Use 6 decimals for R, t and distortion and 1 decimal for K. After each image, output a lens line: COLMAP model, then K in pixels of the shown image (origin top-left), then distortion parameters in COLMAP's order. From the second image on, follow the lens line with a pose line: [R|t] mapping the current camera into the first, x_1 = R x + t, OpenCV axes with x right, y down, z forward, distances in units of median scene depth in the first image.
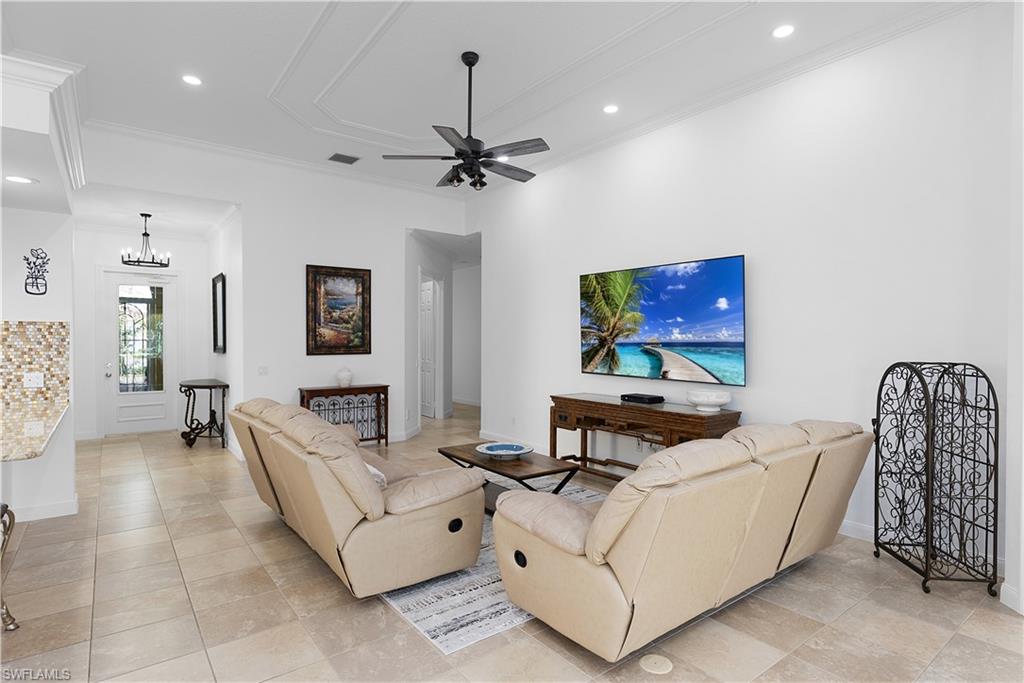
lens RADIAL K [[525.4, 0, 509.5], [0, 525.4, 346.5], [0, 0, 1]] dist [0.000405, -0.001015]
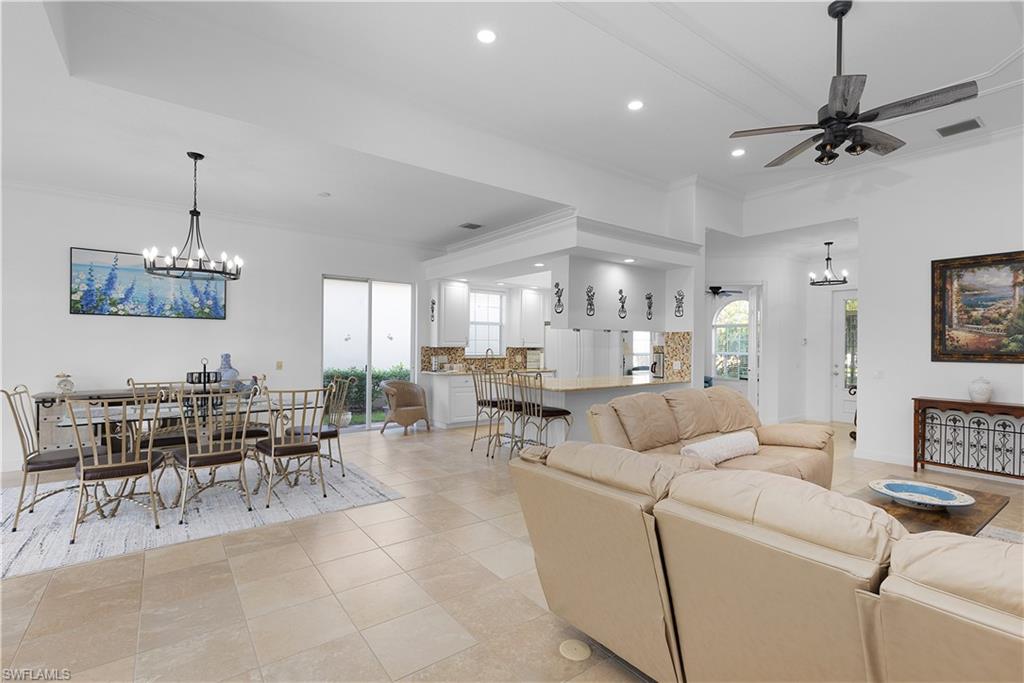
lens RADIAL K [[465.3, 0, 533.3], [0, 465.3, 345.3], [0, 0, 1]] dist [0.001343, 0.000406]
pose [[0.021704, 0.000959, -0.999764, 0.627436], [-0.022800, 0.999740, 0.000464, 0.007452], [0.999504, 0.022784, 0.021720, 0.469253]]
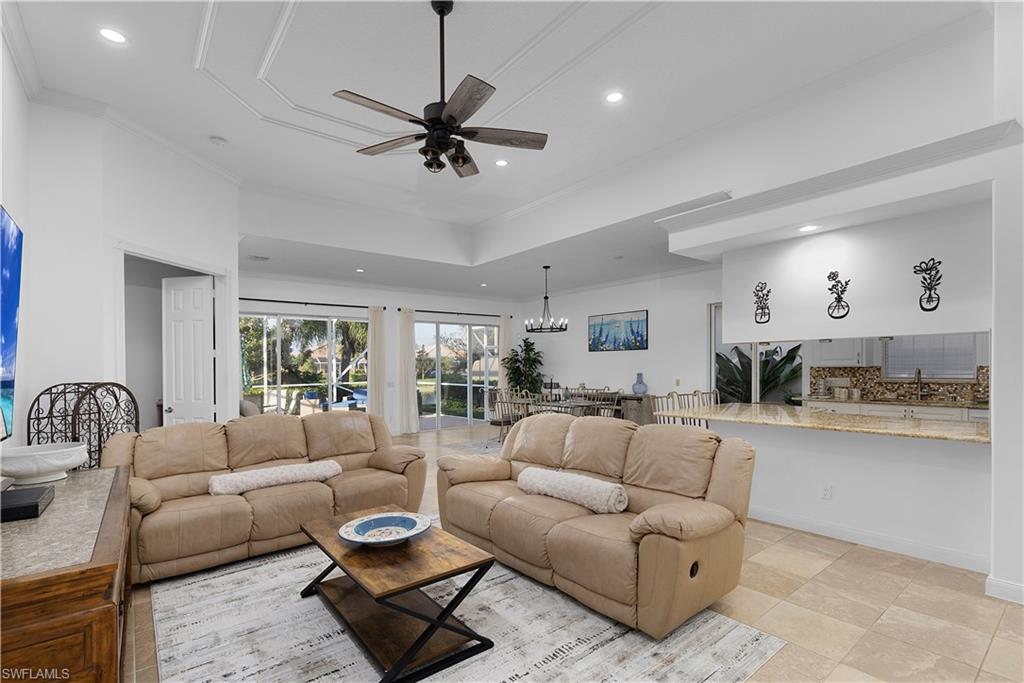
lens RADIAL K [[476.1, 0, 515.0], [0, 476.1, 369.5], [0, 0, 1]] dist [0.001328, 0.000306]
pose [[-0.999256, 0.011881, -0.036694, -0.151108], [0.011104, 0.999711, 0.021307, -0.011661], [0.036937, 0.020884, -0.999099, 1.618569]]
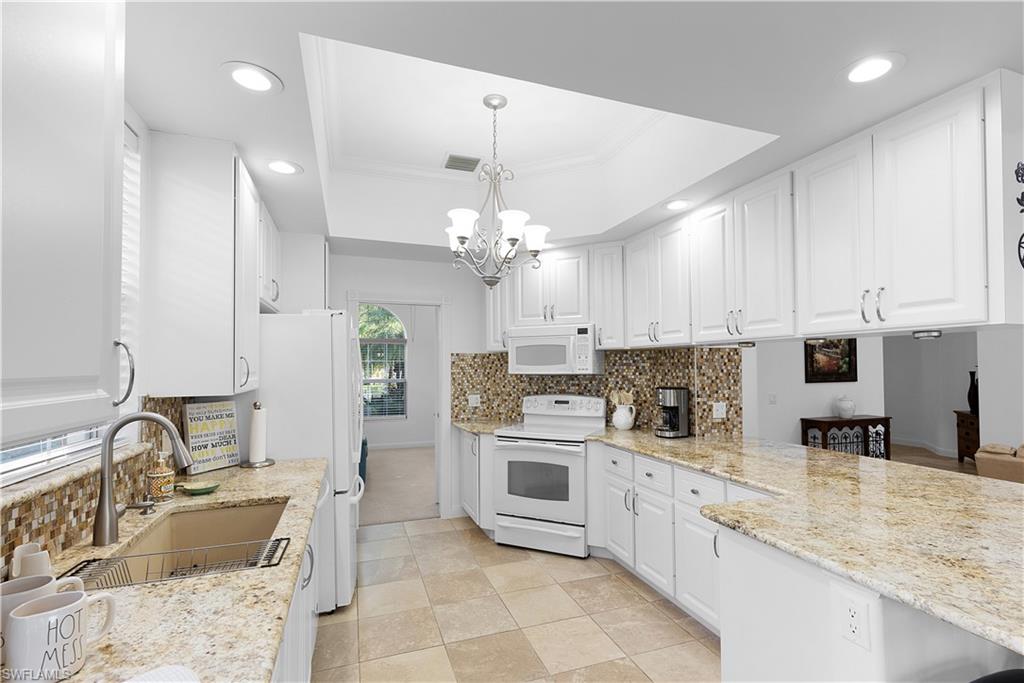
lens RADIAL K [[470.5, 0, 510.6], [0, 470.5, 354.8], [0, 0, 1]] dist [0.009485, -0.000752]
pose [[0.951620, -0.013876, -0.306964, -0.982128], [0.002572, 0.999305, -0.037197, -0.004747], [0.307267, 0.034608, 0.950994, 0.075384]]
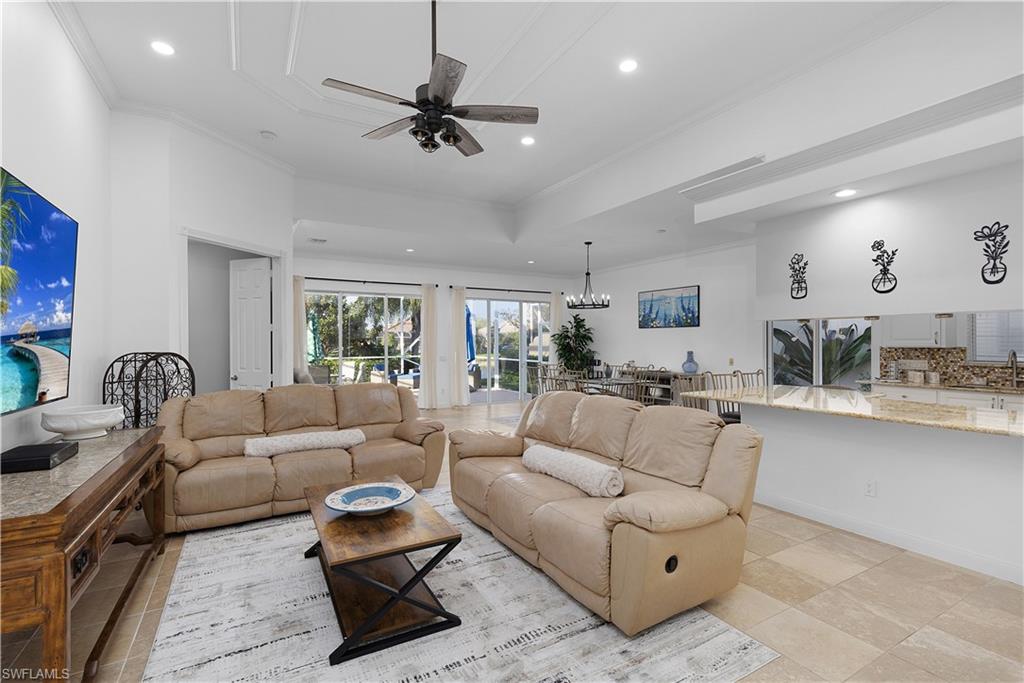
lens RADIAL K [[466.5, 0, 512.0], [0, 466.5, 341.5], [0, 0, 1]] dist [0.002011, 0.000034]
pose [[-0.992448, -0.000074, 0.122665, -0.269510], [0.001464, 0.999921, 0.012455, -0.011525], [-0.122656, 0.012541, -0.992370, 1.594250]]
